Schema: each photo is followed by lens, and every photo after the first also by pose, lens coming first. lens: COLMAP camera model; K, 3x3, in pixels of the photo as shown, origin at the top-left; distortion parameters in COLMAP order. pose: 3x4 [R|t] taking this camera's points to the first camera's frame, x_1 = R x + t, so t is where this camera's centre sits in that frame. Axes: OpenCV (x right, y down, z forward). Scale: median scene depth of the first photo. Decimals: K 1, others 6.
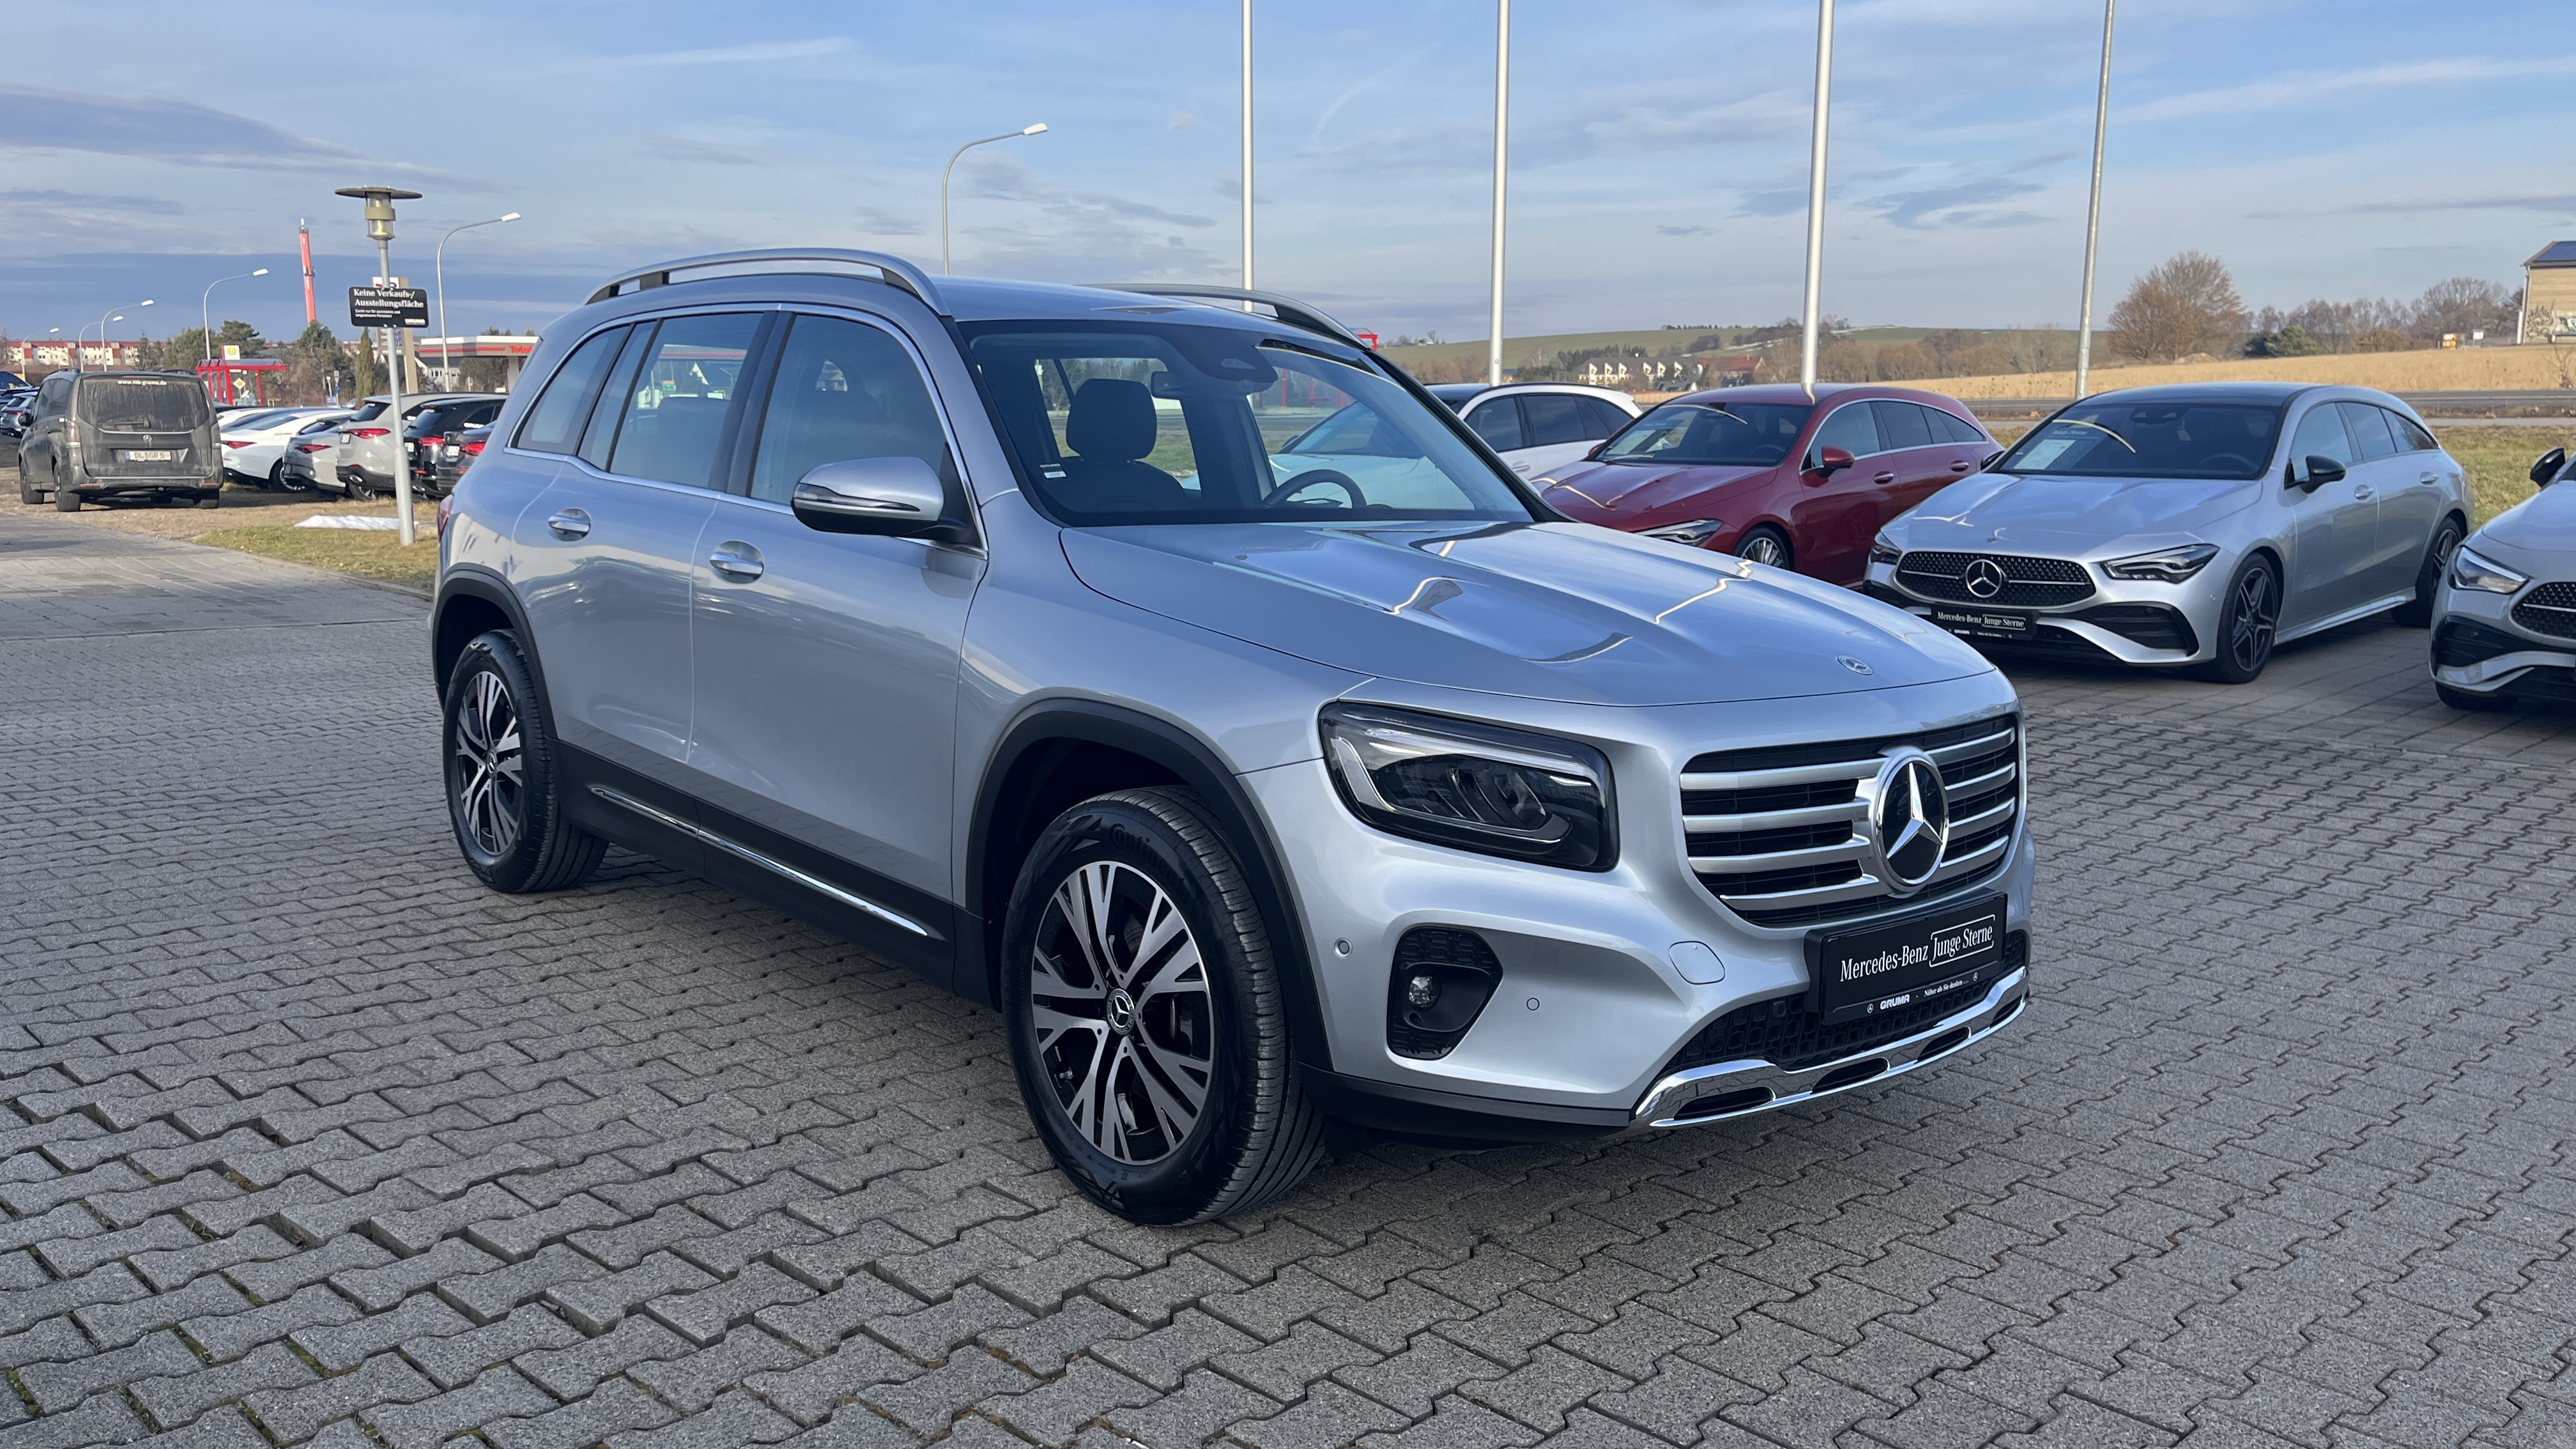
lens RADIAL K [[1977.3, 0, 1284.2], [0, 1977.3, 709.5], [0, 0, 1]] dist [0.091997, -0.114789]
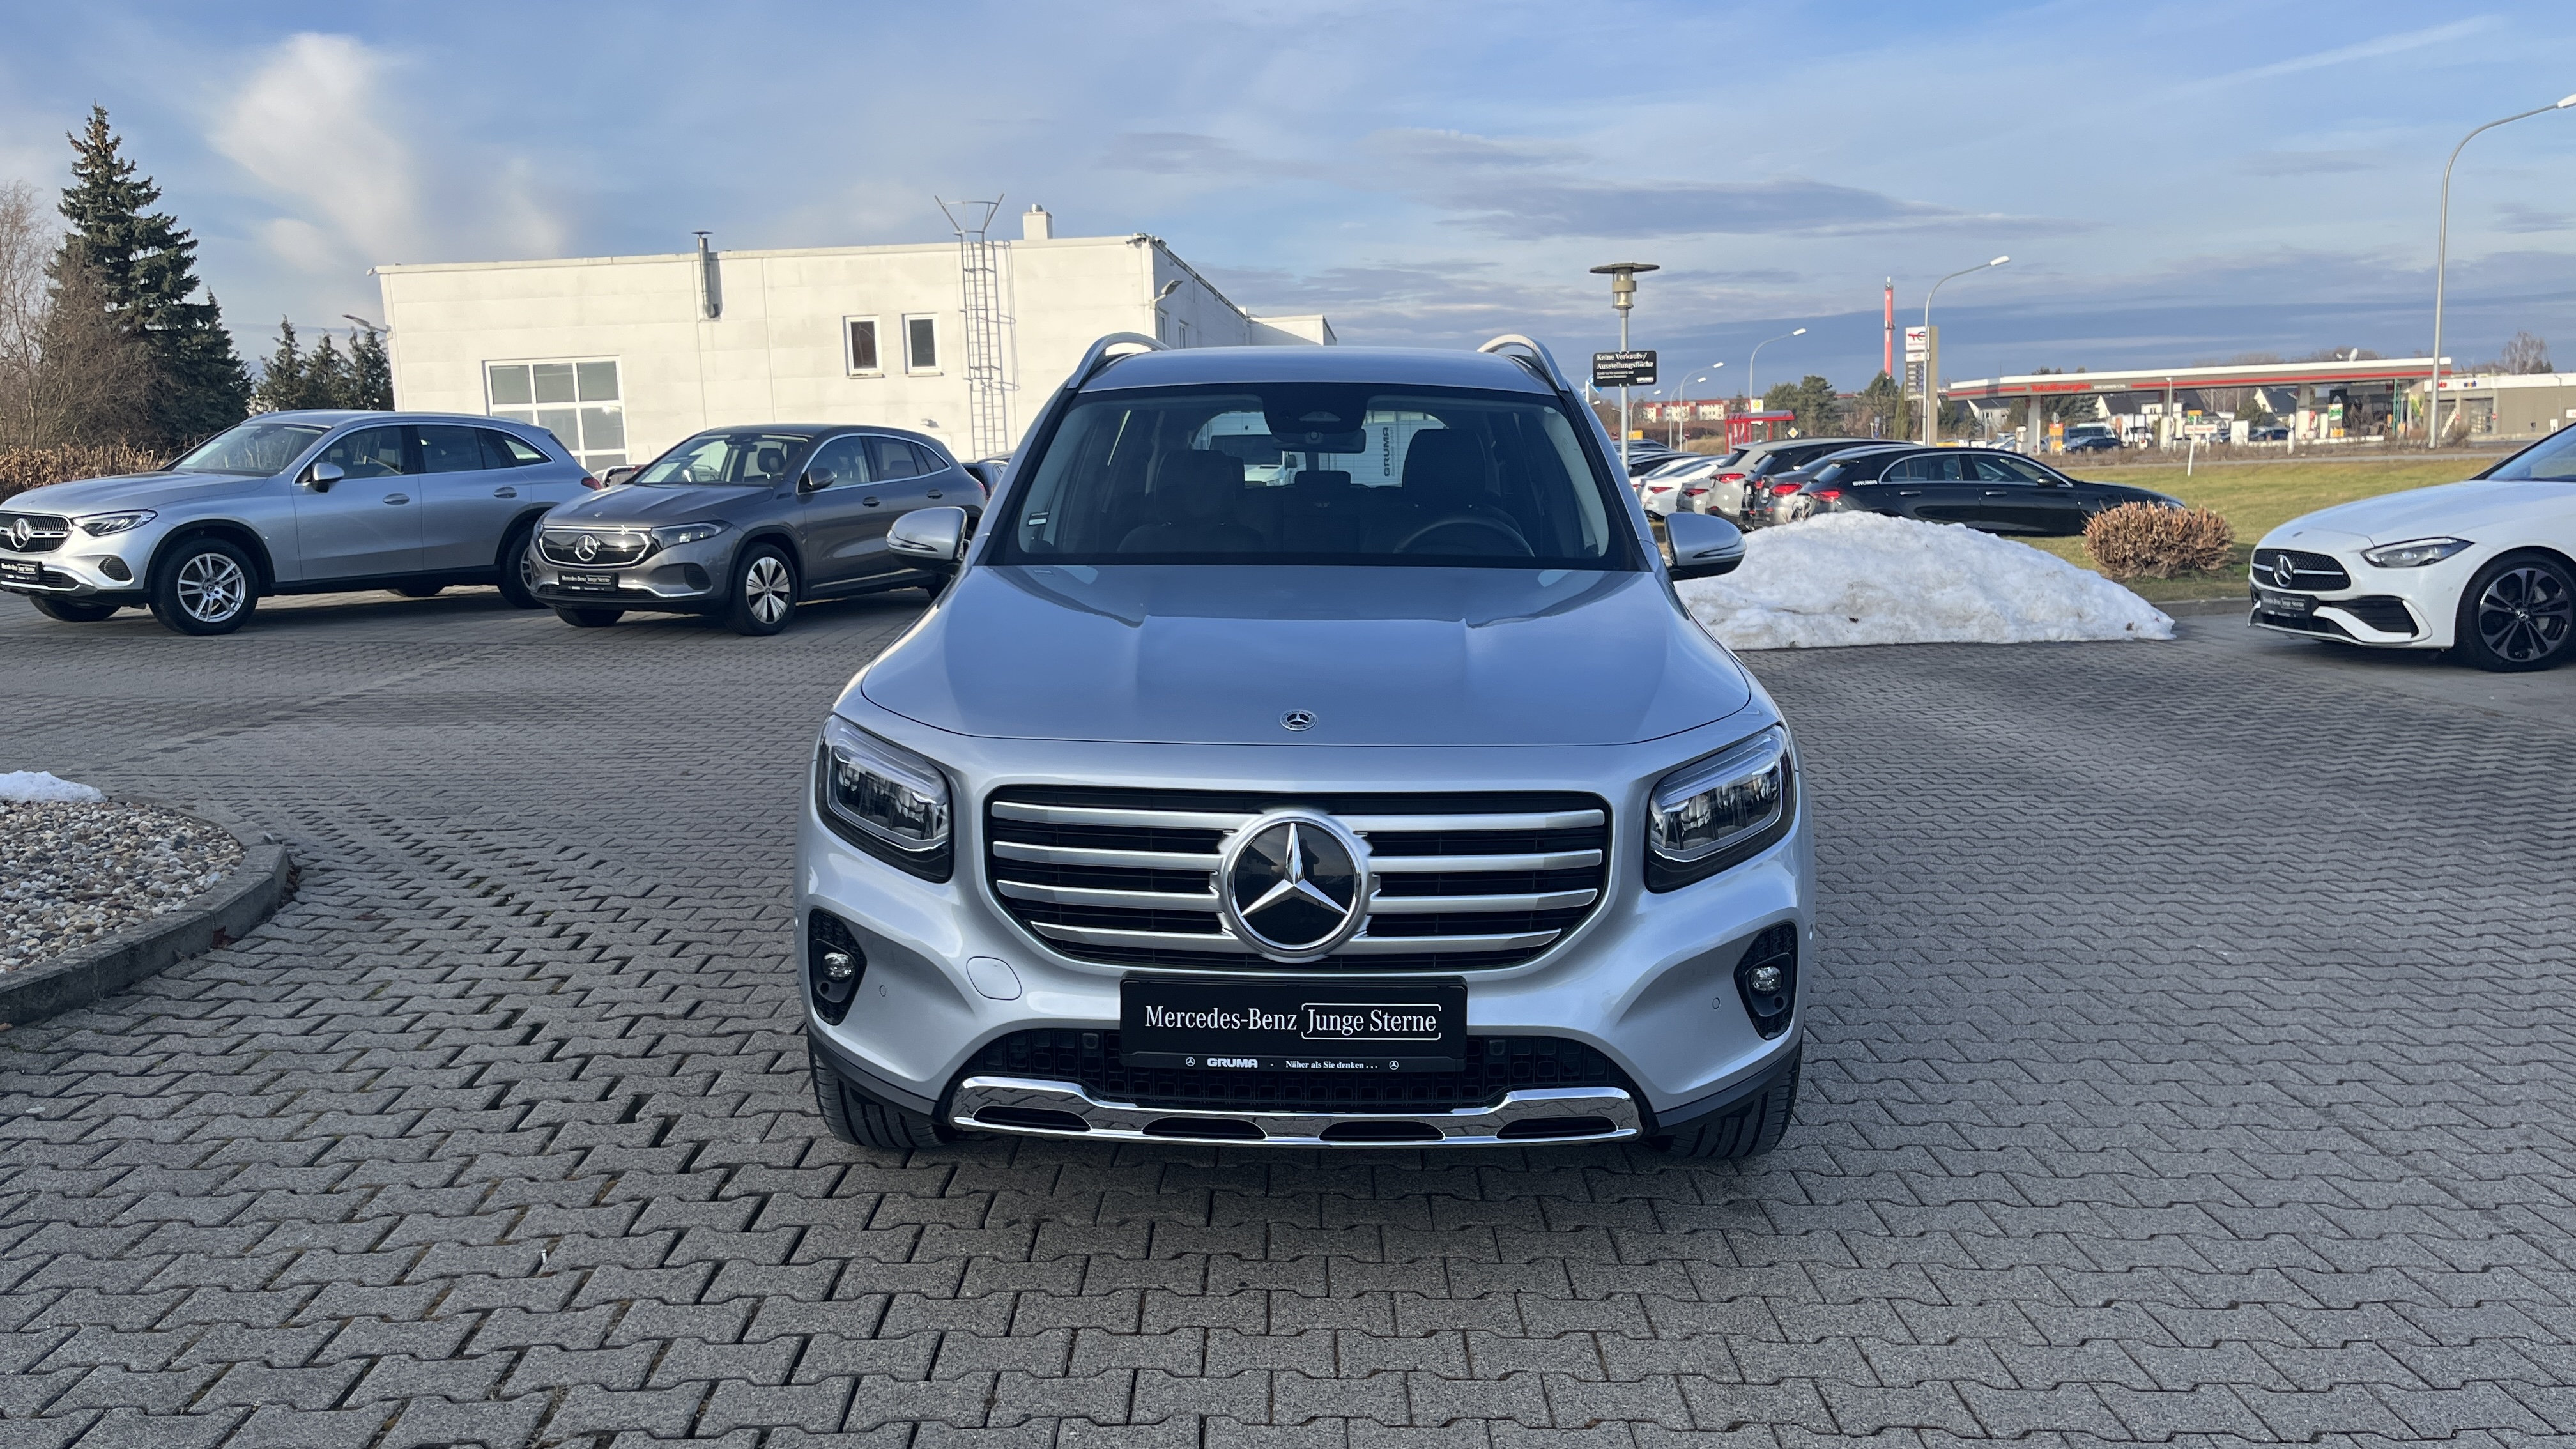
lens RADIAL K [[1977.3, 0, 1284.2], [0, 1977.3, 709.5], [0, 0, 1]] dist [0.091997, -0.114789]
pose [[0.721141, 0.068009, -0.689442, 0.573396], [-0.080432, 0.996659, 0.014185, -0.024613], [0.688103, 0.045224, 0.724202, 0.177139]]
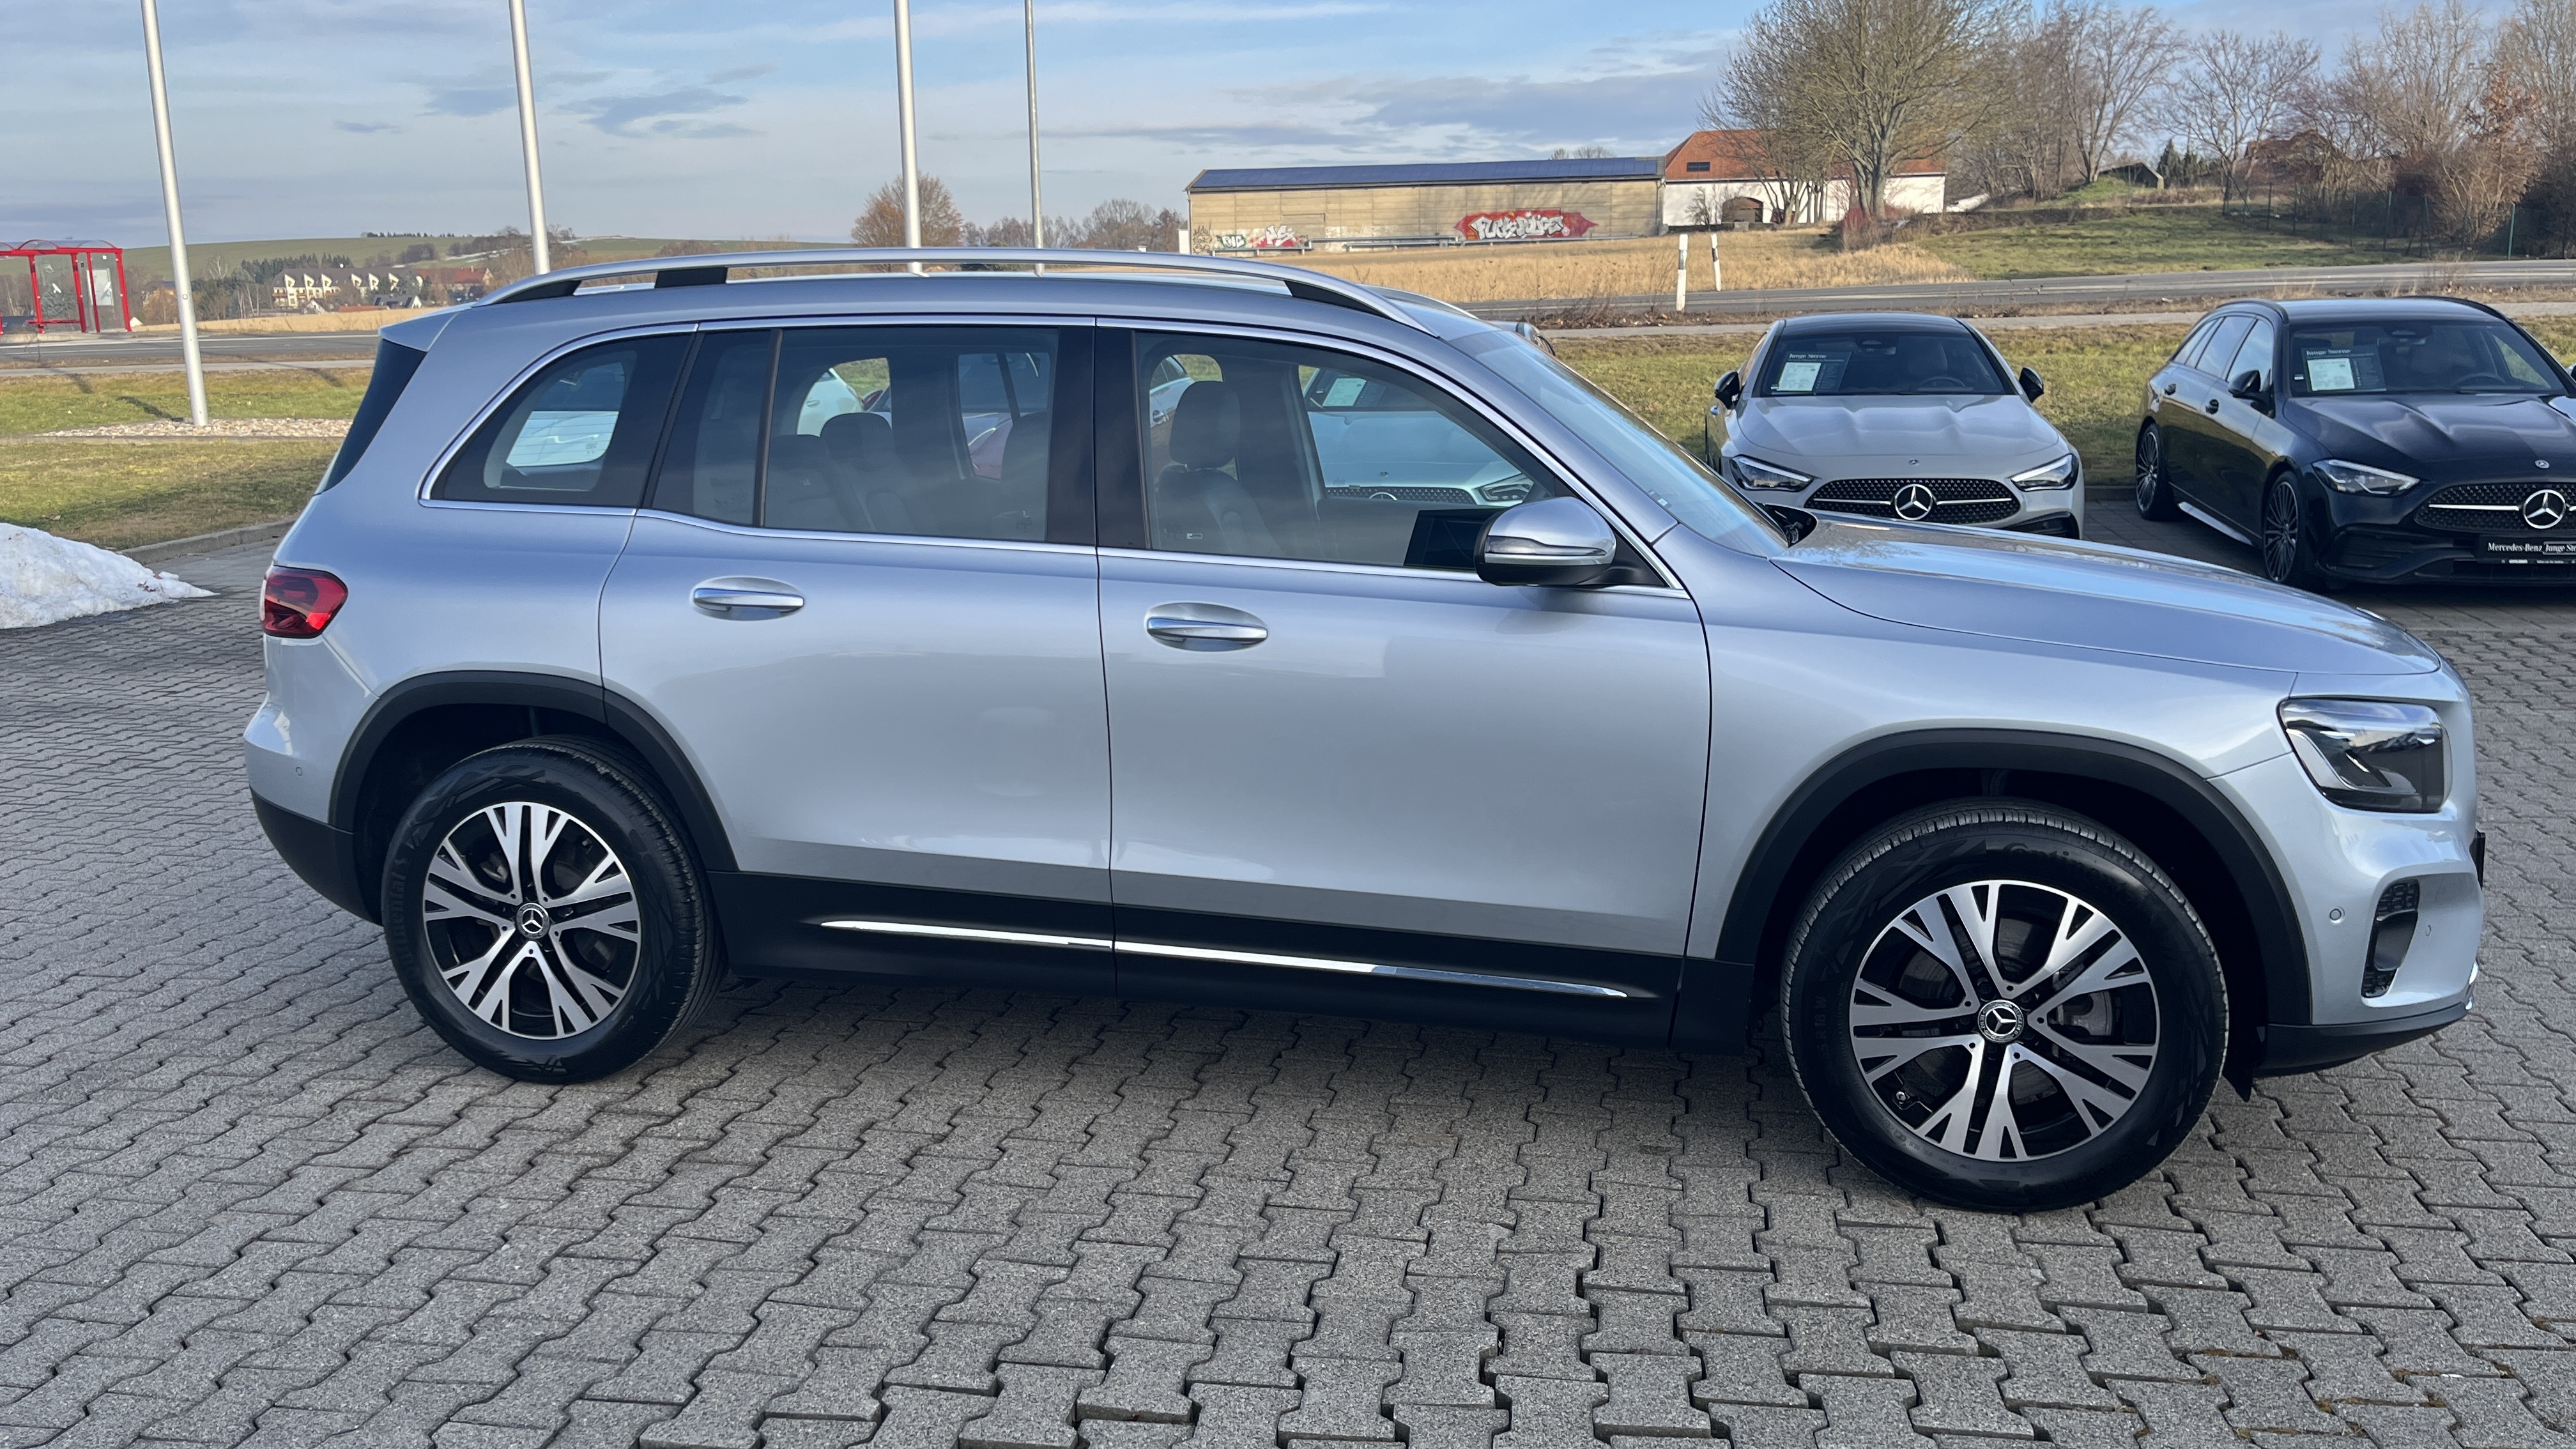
lens RADIAL K [[1997.7, 0, 1288.0], [0, 1997.7, 724.5], [0, 0, 1]] dist [0.032500, -0.004398]
pose [[0.813266, -0.136928, 0.565551, -0.587945], [0.108617, 0.990559, 0.083637, -0.080097], [-0.571664, -0.006591, 0.820461, 0.213496]]
